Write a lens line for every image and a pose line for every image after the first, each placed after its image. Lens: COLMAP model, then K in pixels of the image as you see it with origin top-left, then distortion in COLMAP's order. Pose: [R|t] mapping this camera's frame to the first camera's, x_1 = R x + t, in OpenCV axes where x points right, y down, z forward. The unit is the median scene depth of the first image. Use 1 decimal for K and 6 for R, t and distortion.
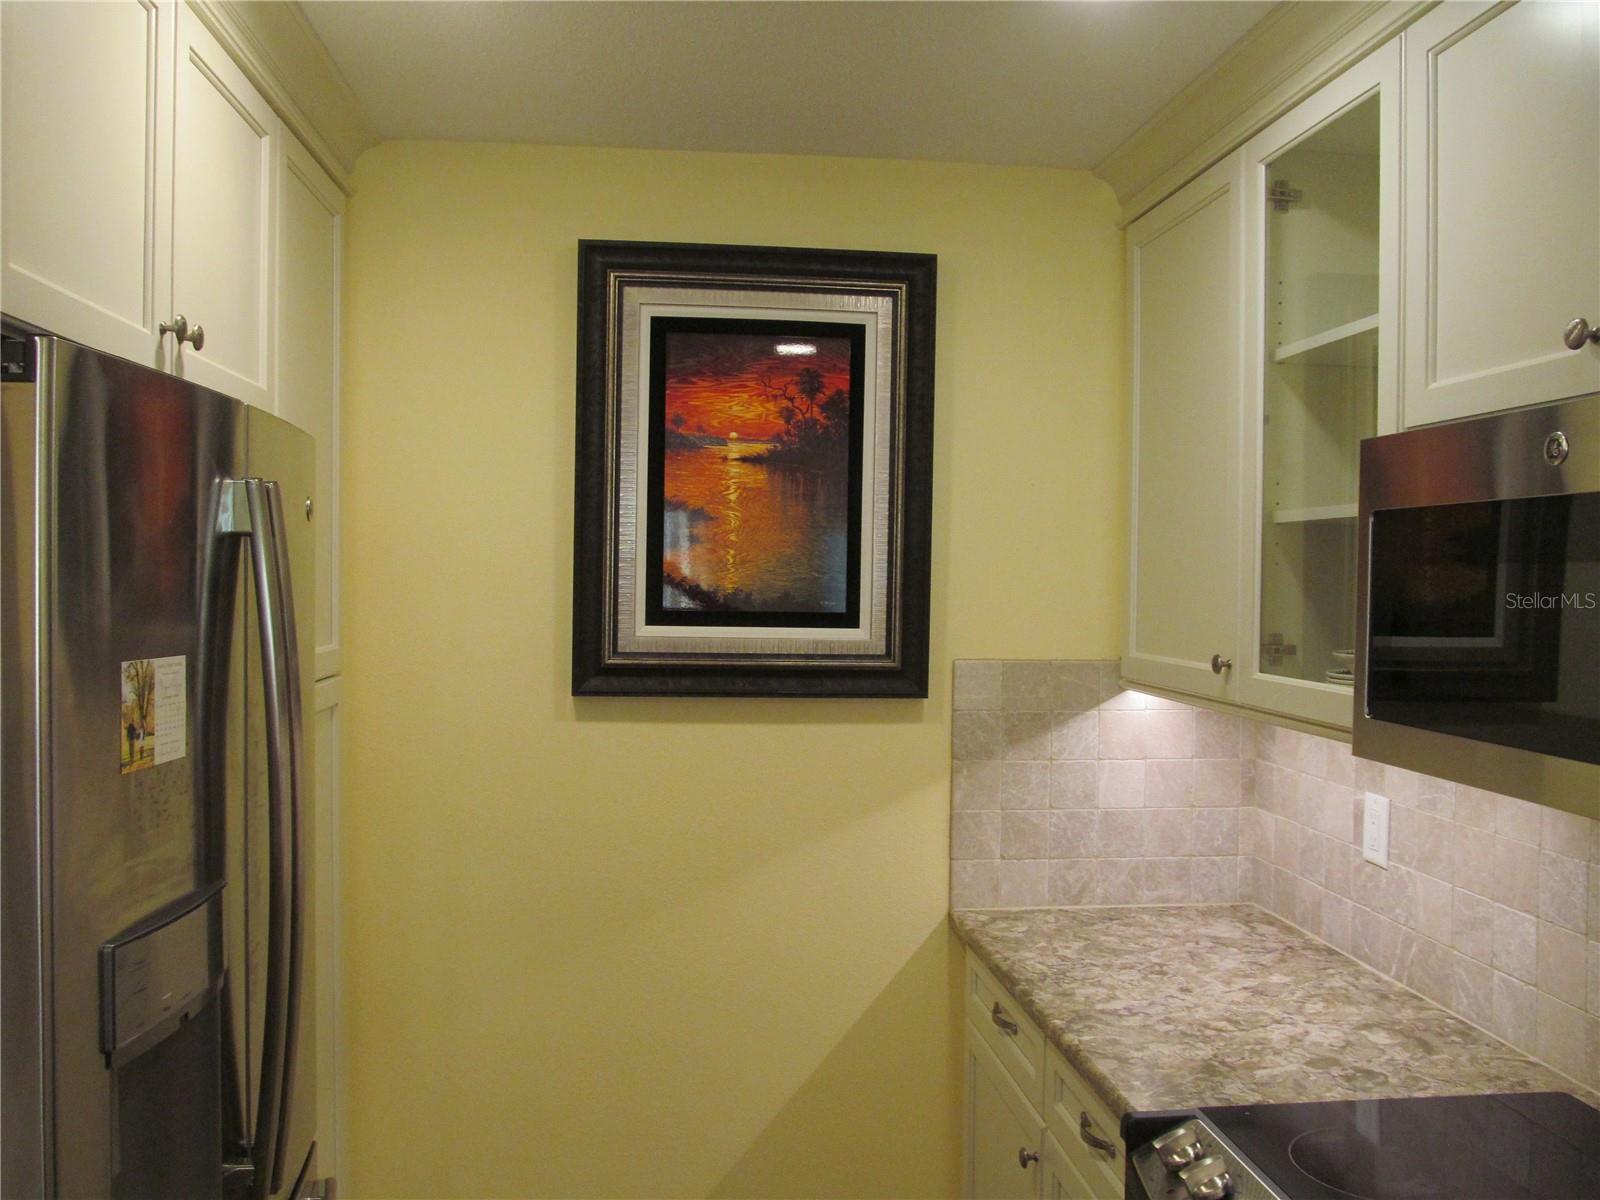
lens RADIAL K [[1316.6, 0, 795.4], [0, 1316.6, 592.4], [0, 0, 1]] dist [-0.073395, 0.037554]
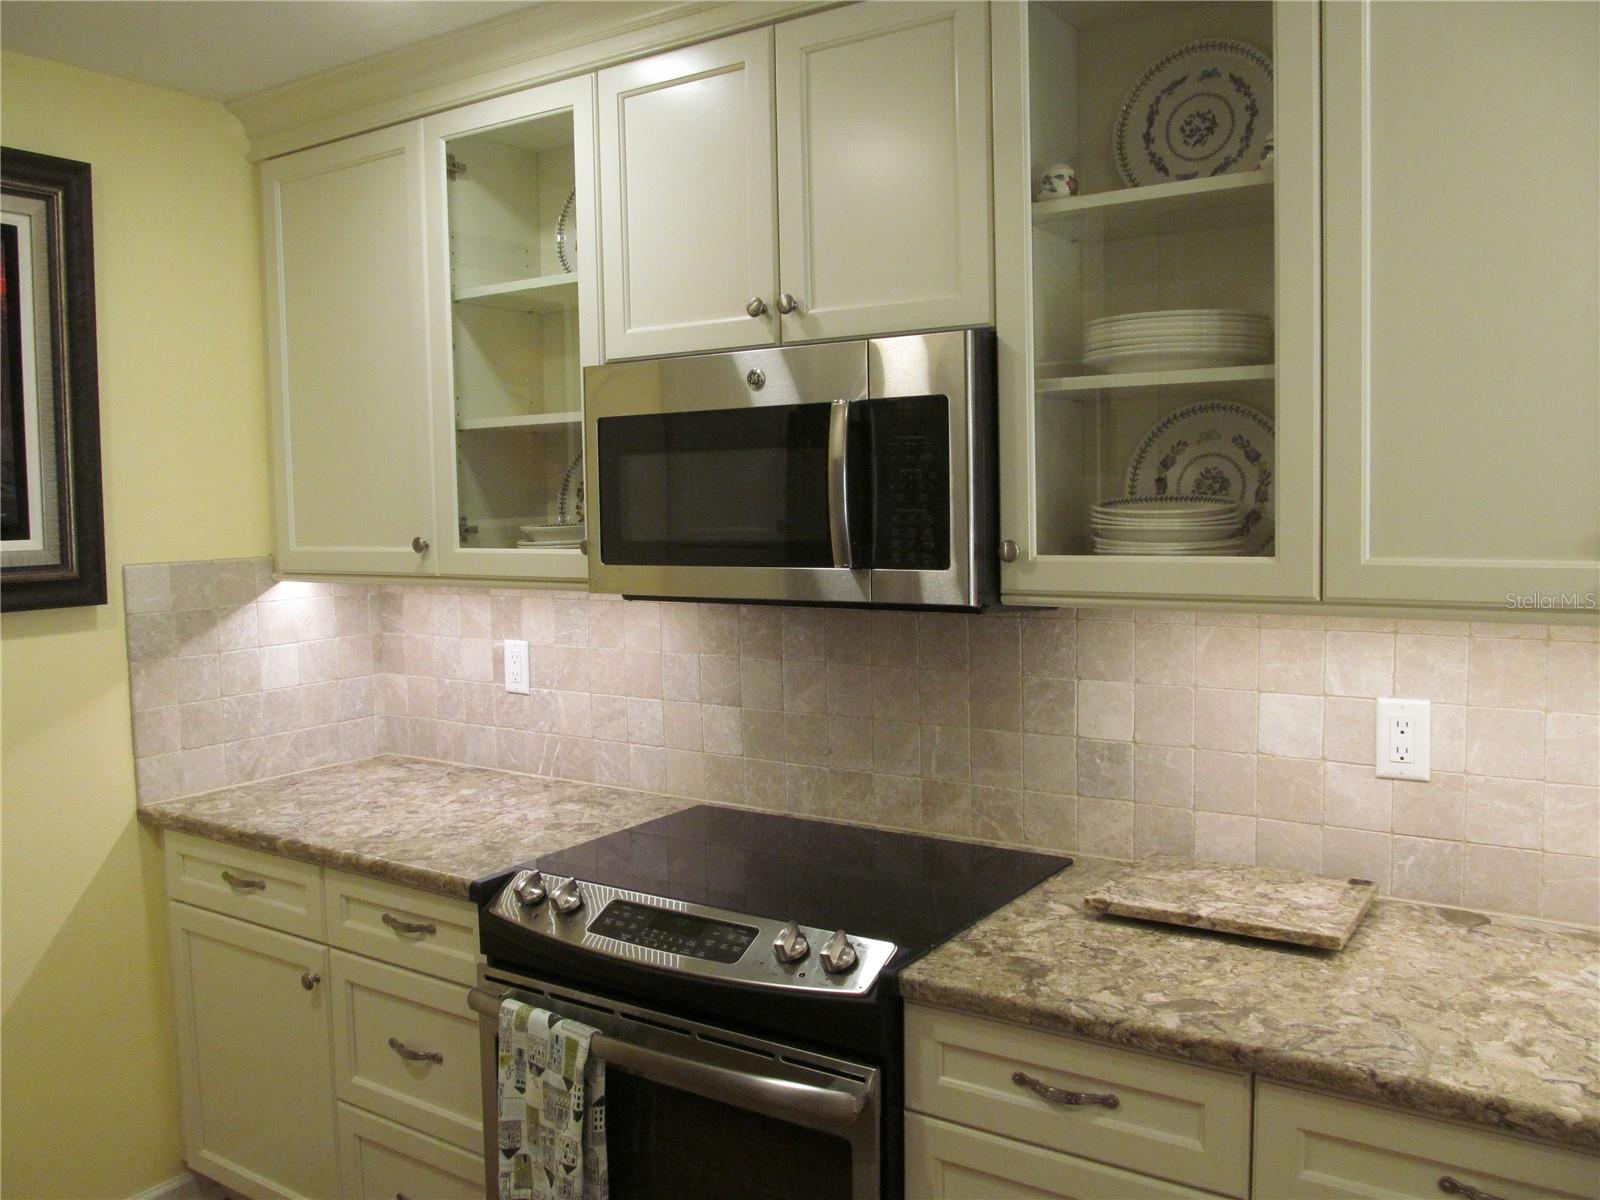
lens RADIAL K [[1316.6, 0, 795.4], [0, 1316.6, 592.4], [0, 0, 1]] dist [-0.073395, 0.037554]
pose [[0.641584, -0.084554, 0.762378, -0.327958], [0.039526, 0.996230, 0.077226, 0.015473], [-0.766033, -0.019413, 0.642508, -0.054230]]
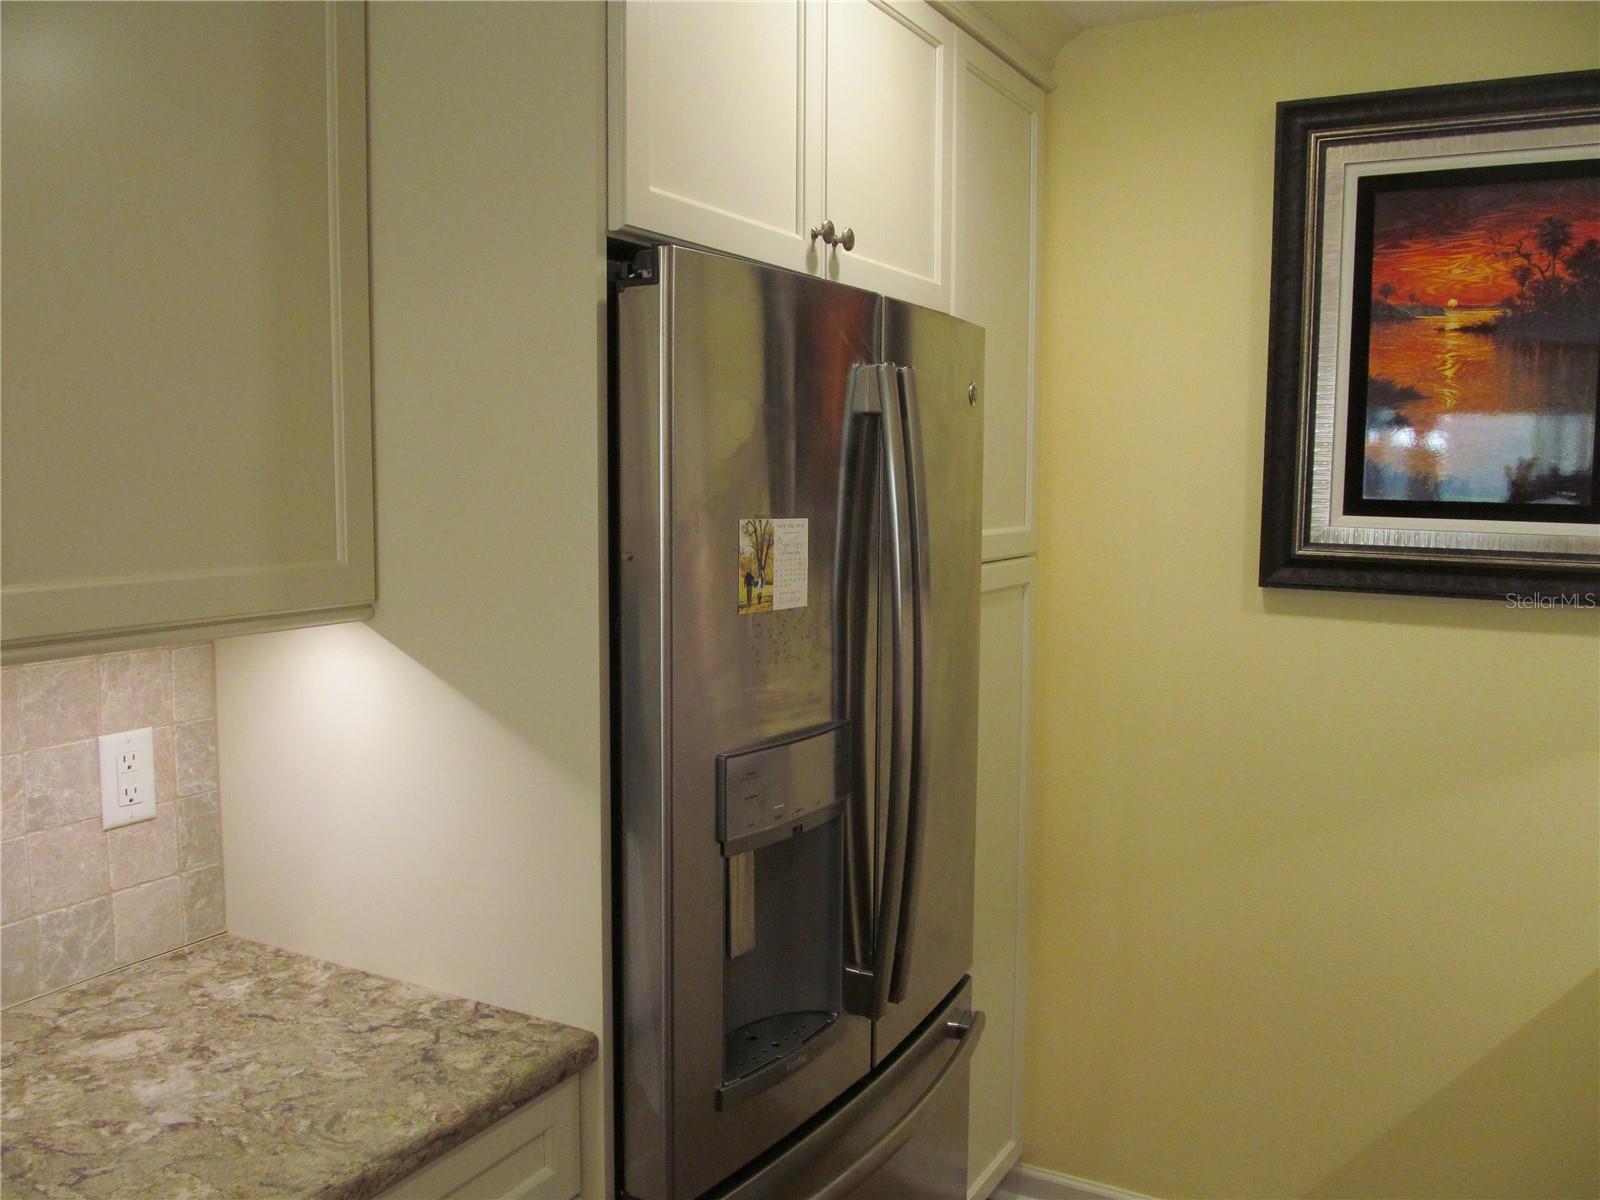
lens RADIAL K [[1316.6, 0, 795.4], [0, 1316.6, 592.4], [0, 0, 1]] dist [-0.073395, 0.037554]
pose [[0.812474, 0.051183, -0.580747, 0.109255], [-0.009603, 0.997179, 0.074450, 0.014835], [0.582919, -0.054912, 0.810673, 0.025474]]
